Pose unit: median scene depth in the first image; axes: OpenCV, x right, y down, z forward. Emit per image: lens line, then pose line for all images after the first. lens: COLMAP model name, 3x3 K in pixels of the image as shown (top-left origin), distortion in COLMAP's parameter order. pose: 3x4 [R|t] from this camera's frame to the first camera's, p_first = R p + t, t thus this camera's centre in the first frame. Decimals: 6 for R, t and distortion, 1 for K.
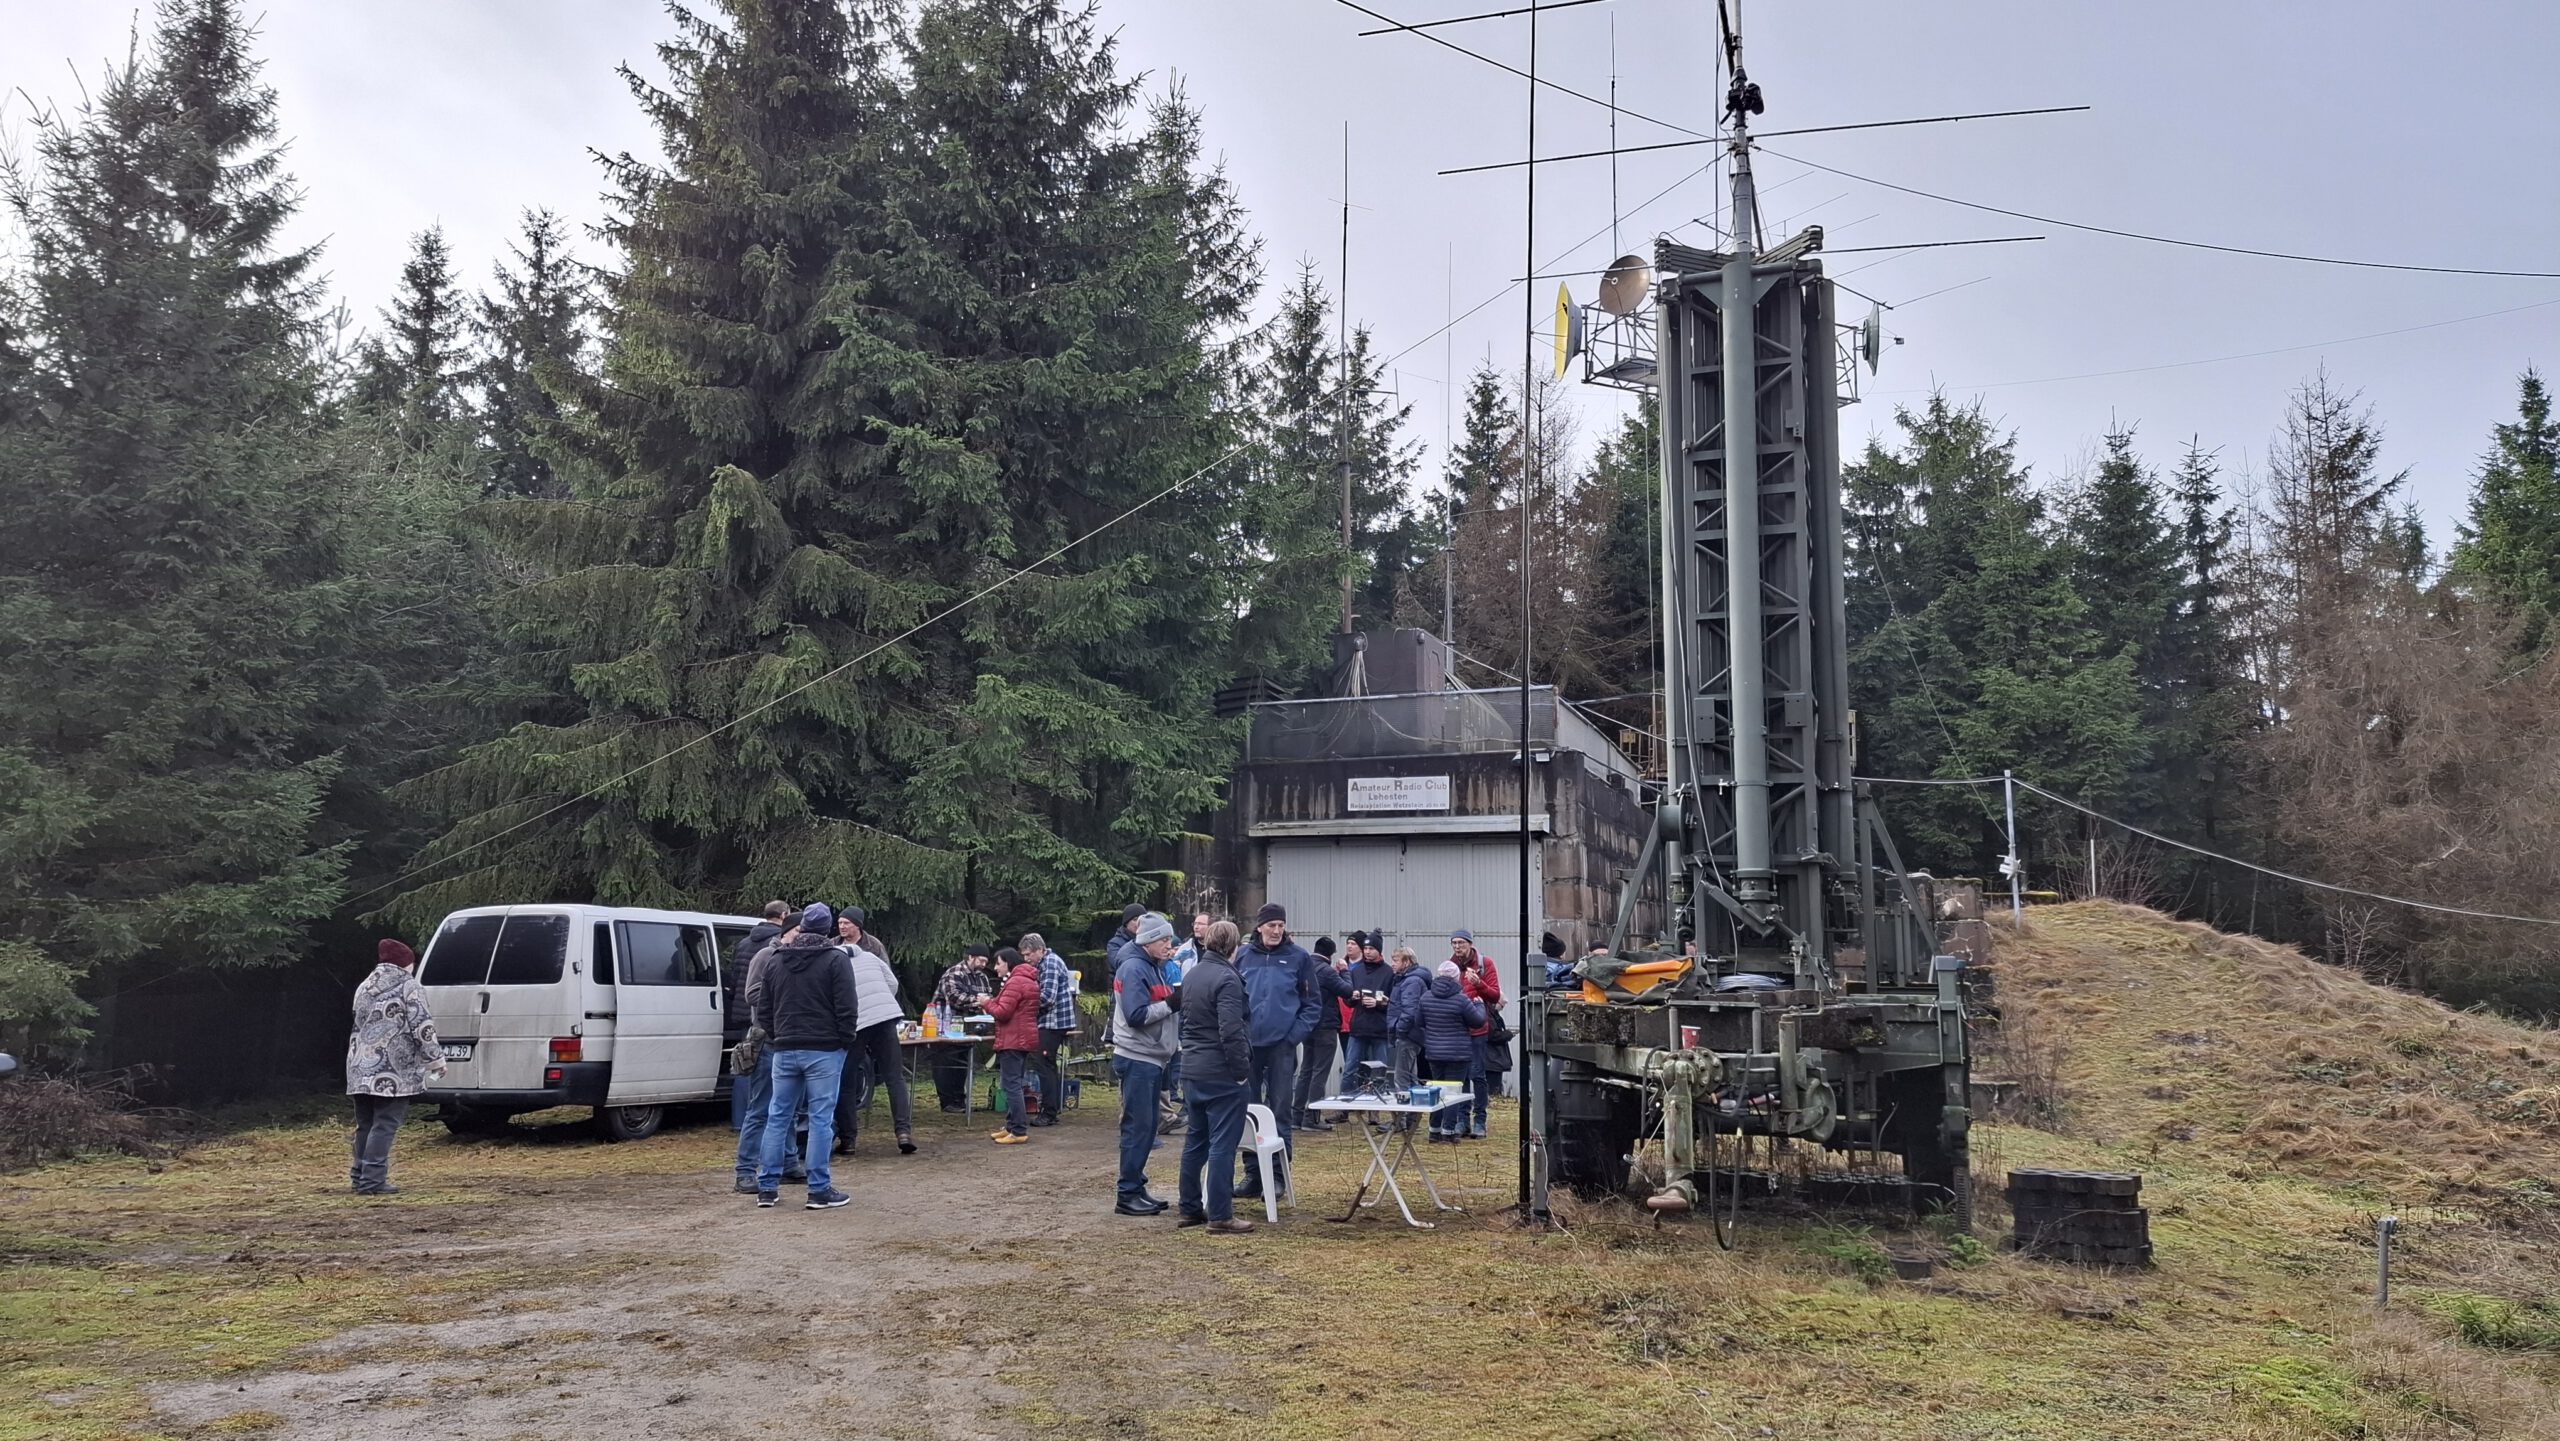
lens RADIAL K [[1771.3, 0, 1276.1], [0, 1771.3, 716.9], [0, 0, 1]] dist [0.111447, -0.125182]
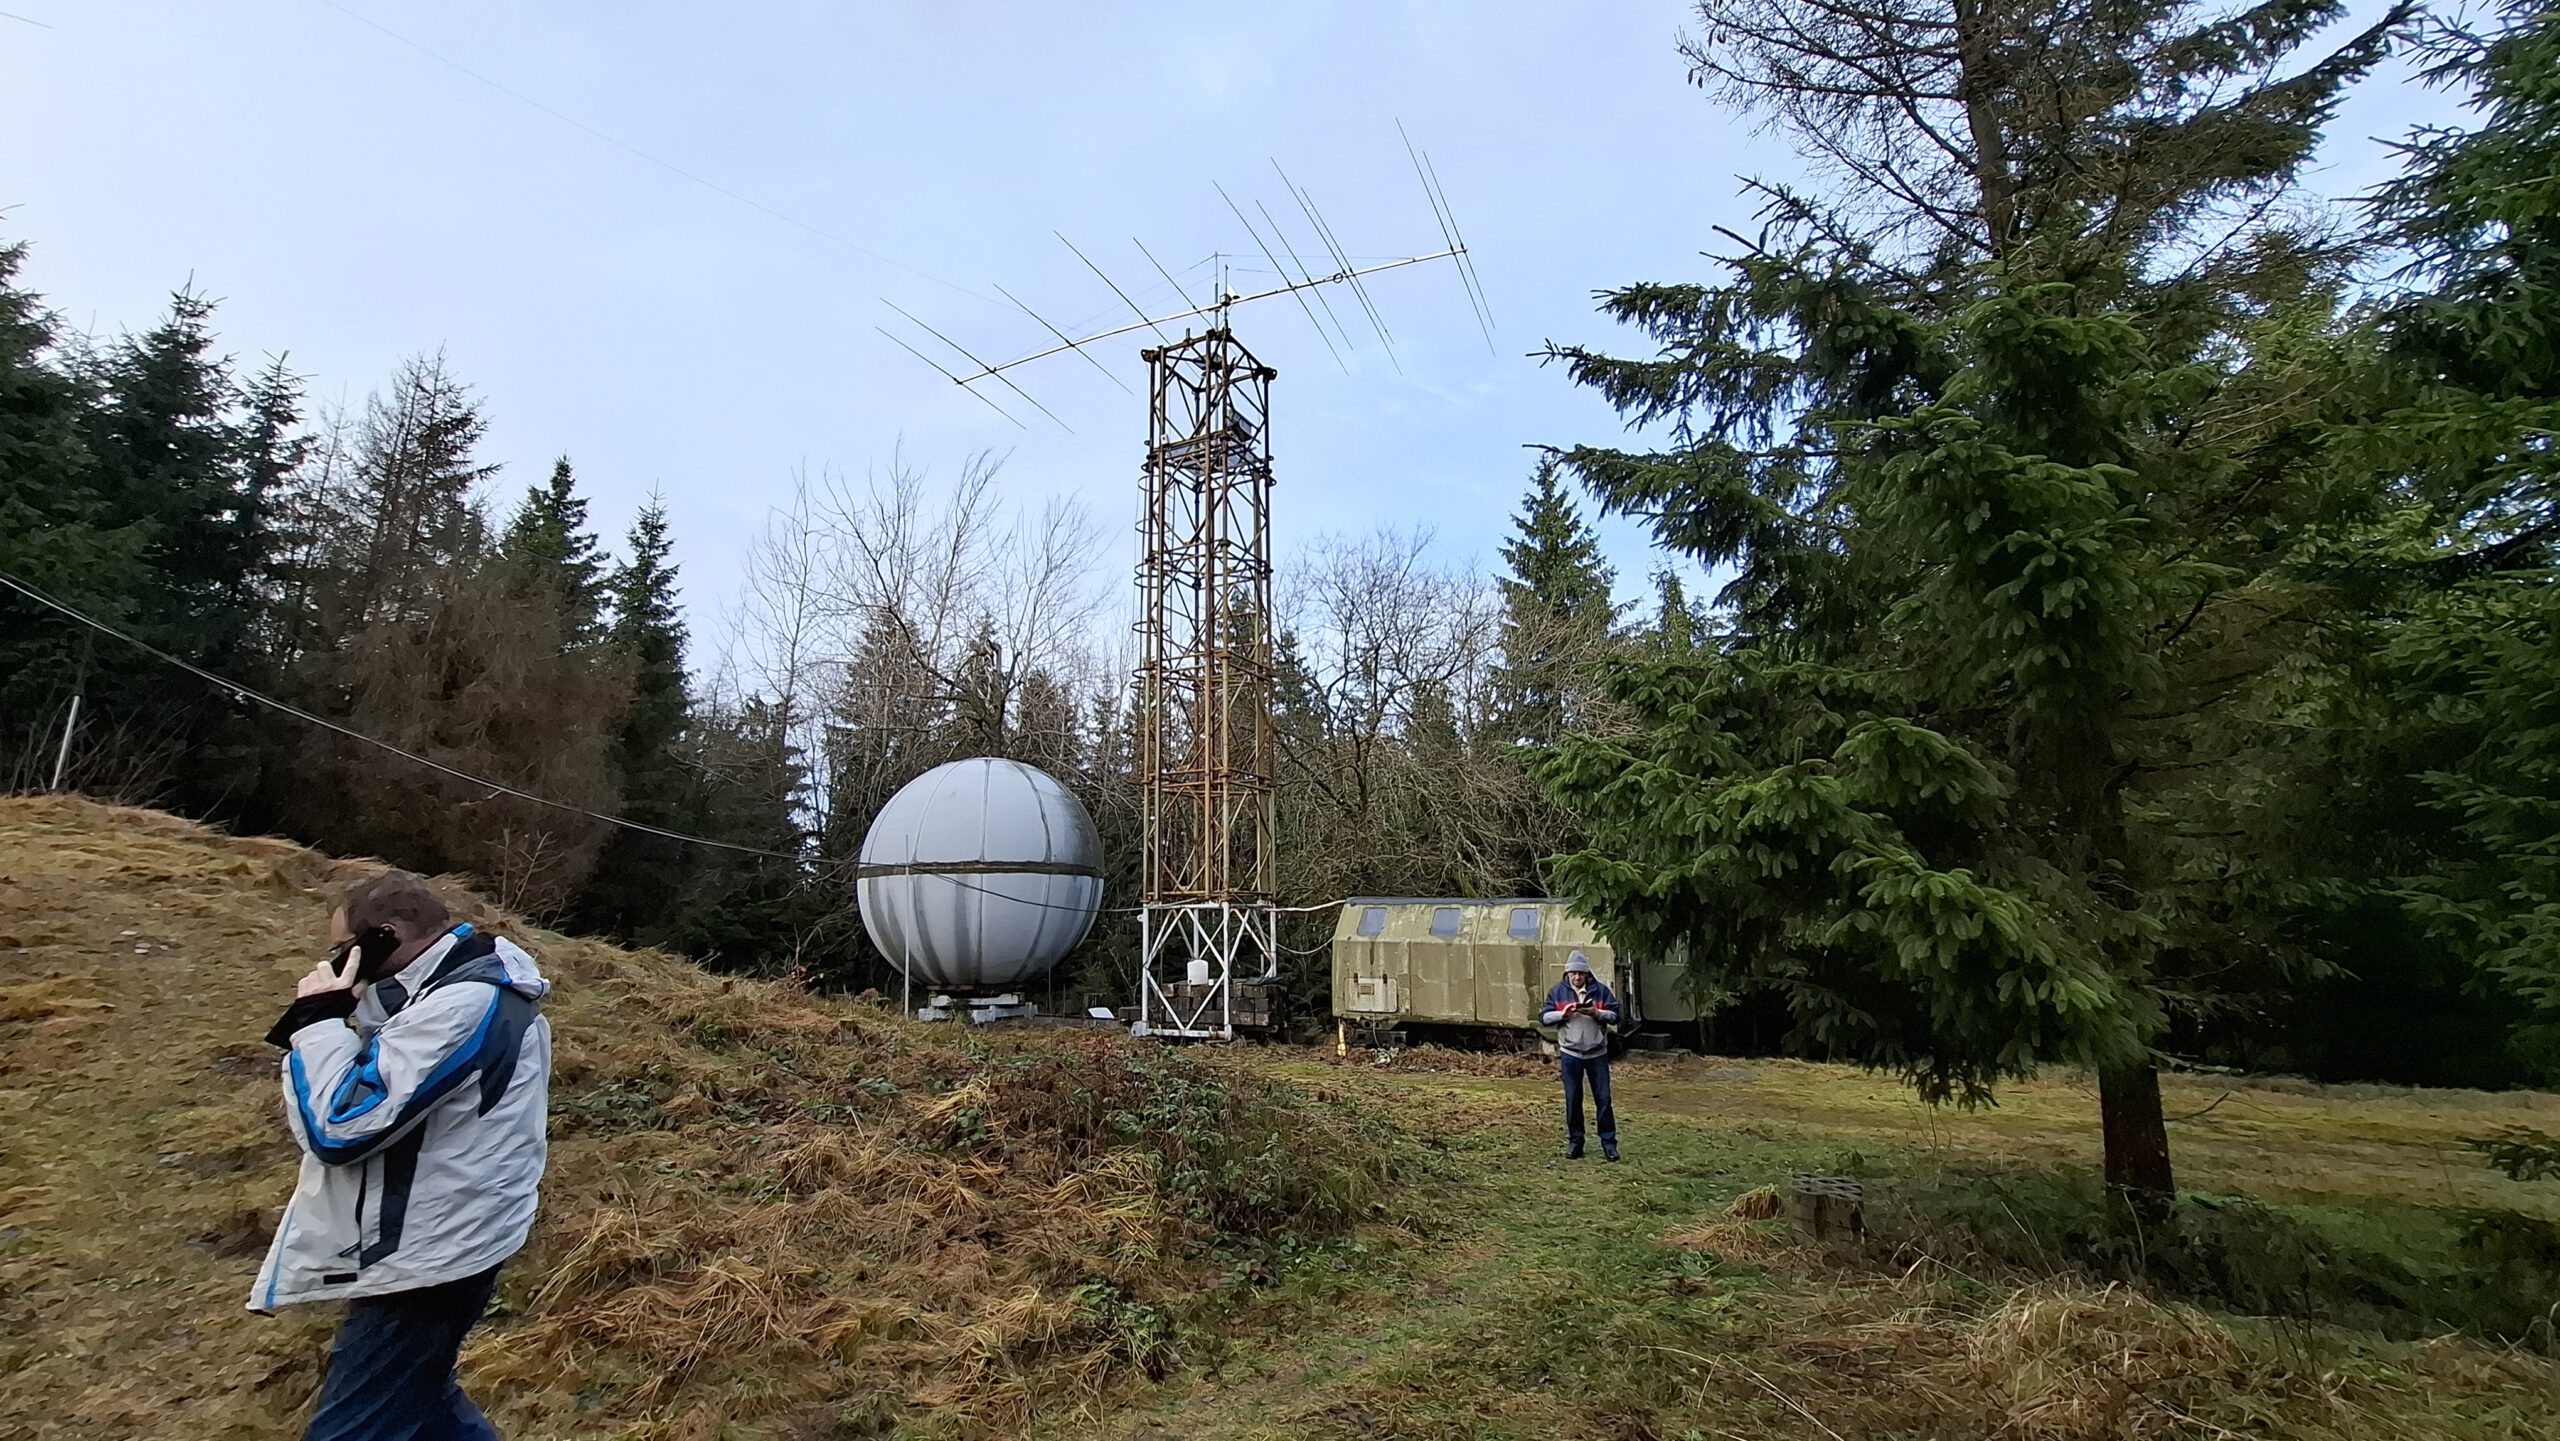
lens RADIAL K [[1018.8, 0, 1285.7], [0, 1018.8, 706.6], [0, 0, 1]] dist [0.002126, 0.001145]
pose [[0.219715, 0.182490, 0.958344, 0.162005], [-0.134564, 0.978627, -0.155502, 0.052871], [-0.966239, -0.094793, 0.239576, 0.399959]]
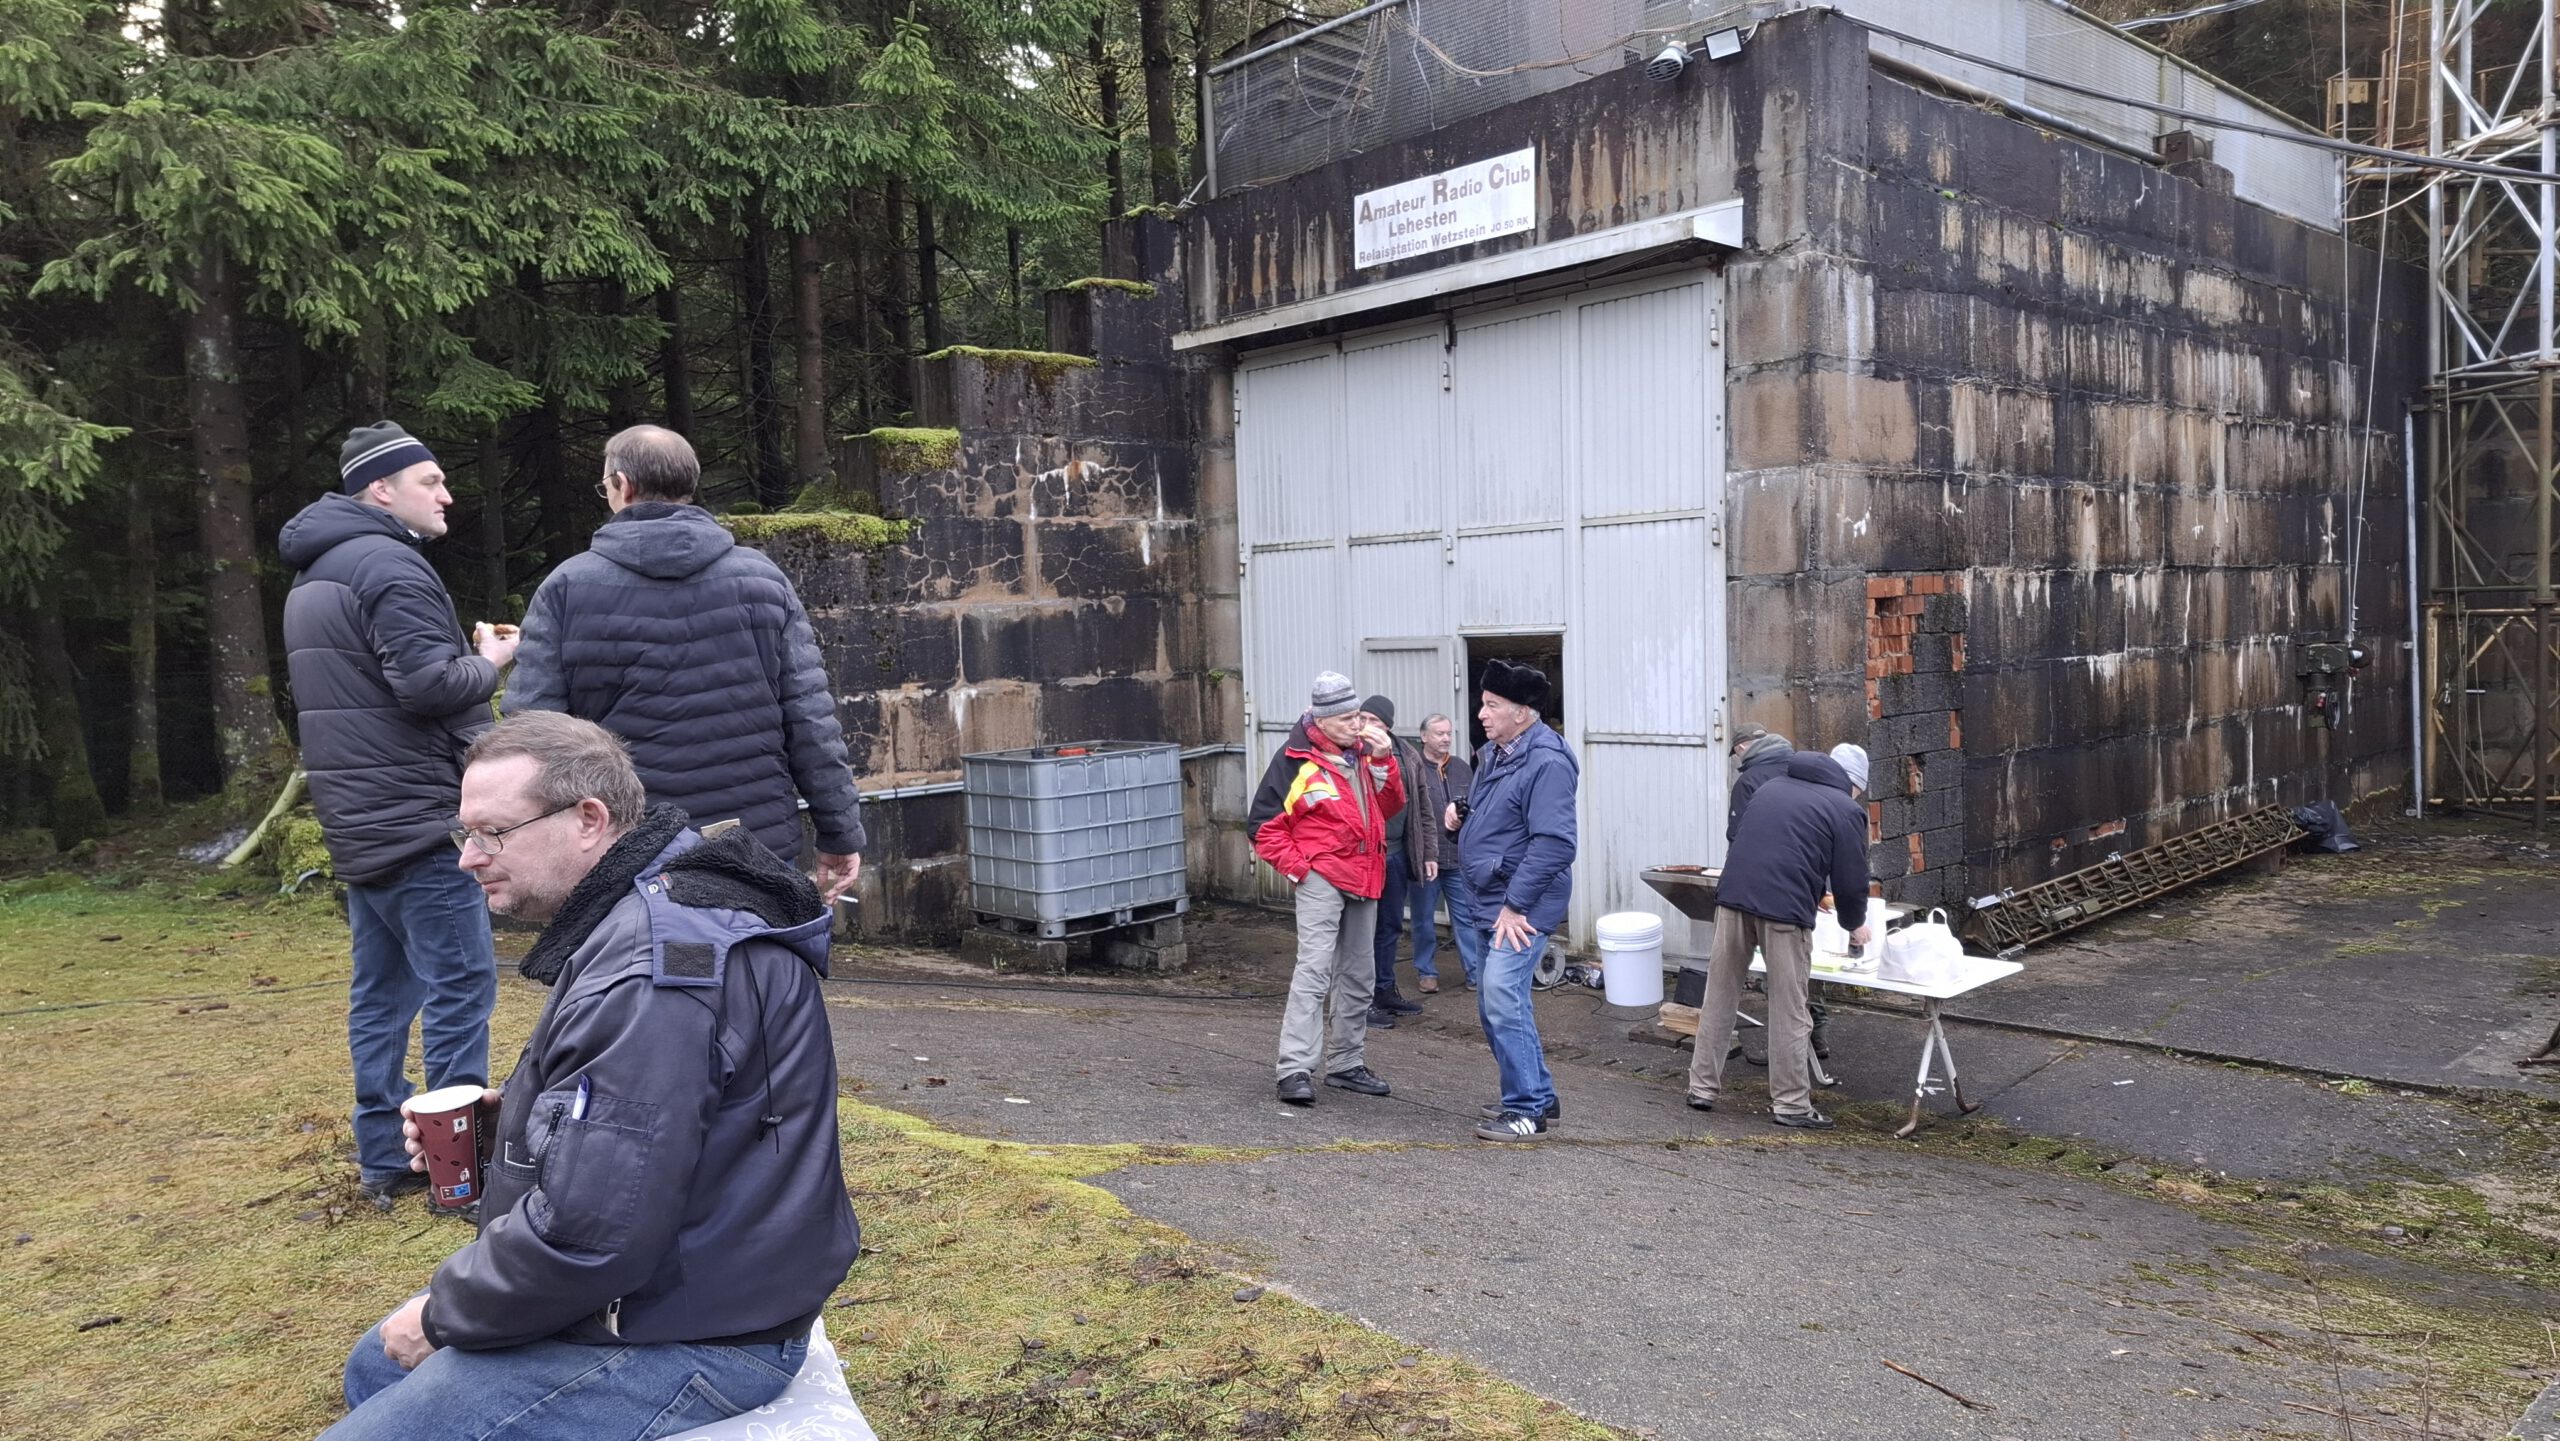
lens RADIAL K [[1771.3, 0, 1310.4], [0, 1771.3, 742.2], [0, 0, 1]] dist [0.111447, -0.125182]
pose [[0.887600, -0.006523, -0.460569, 0.195645], [0.105856, 0.976026, 0.190180, 0.067789], [0.448287, -0.217558, 0.867011, 0.464742]]
